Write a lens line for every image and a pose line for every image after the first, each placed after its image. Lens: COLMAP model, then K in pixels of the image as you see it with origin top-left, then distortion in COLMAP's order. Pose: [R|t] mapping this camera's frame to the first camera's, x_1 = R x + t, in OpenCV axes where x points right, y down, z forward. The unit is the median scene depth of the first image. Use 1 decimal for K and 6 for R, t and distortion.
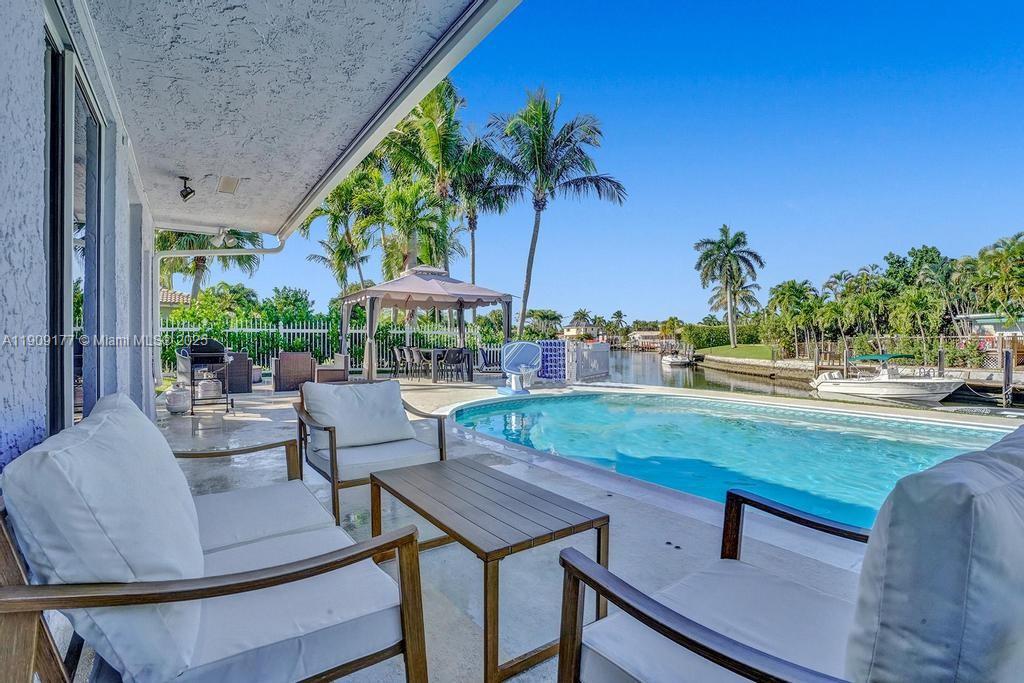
lens RADIAL K [[483.2, 0, 514.6], [0, 483.2, 339.7], [0, 0, 1]] dist [-0.061133, 0.025533]
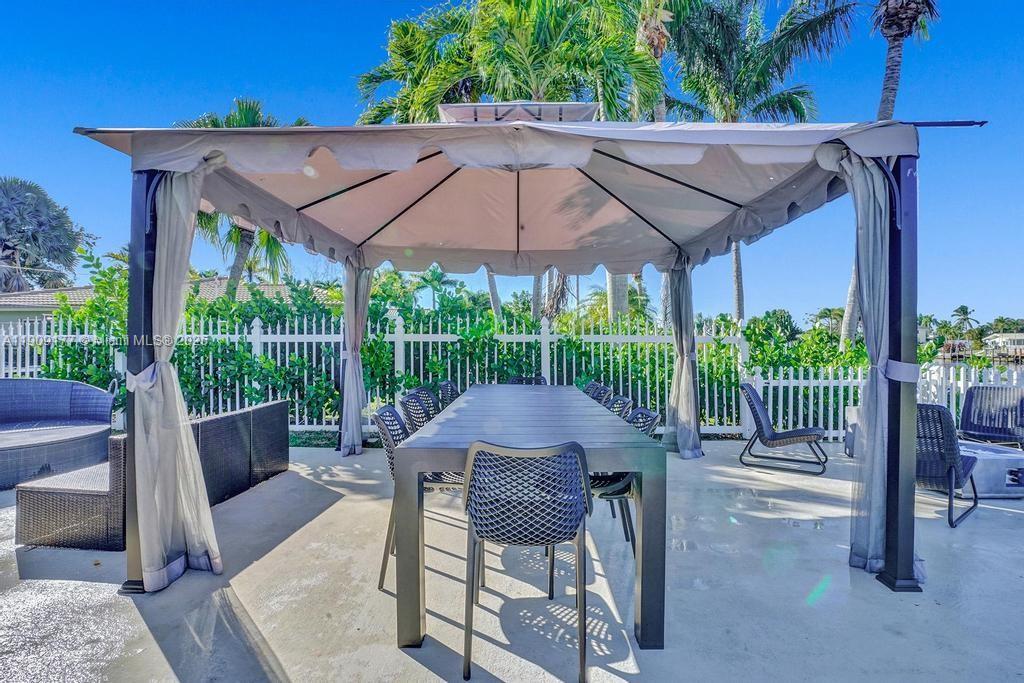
lens RADIAL K [[489.6, 0, 520.9], [0, 489.6, 341.8], [0, 0, 1]] dist [-0.087288, 0.037704]
pose [[0.862365, -0.008646, -0.506212, -0.013242], [0.003708, 0.999935, -0.010762, -0.003211], [0.506273, 0.007404, 0.862342, 0.235461]]
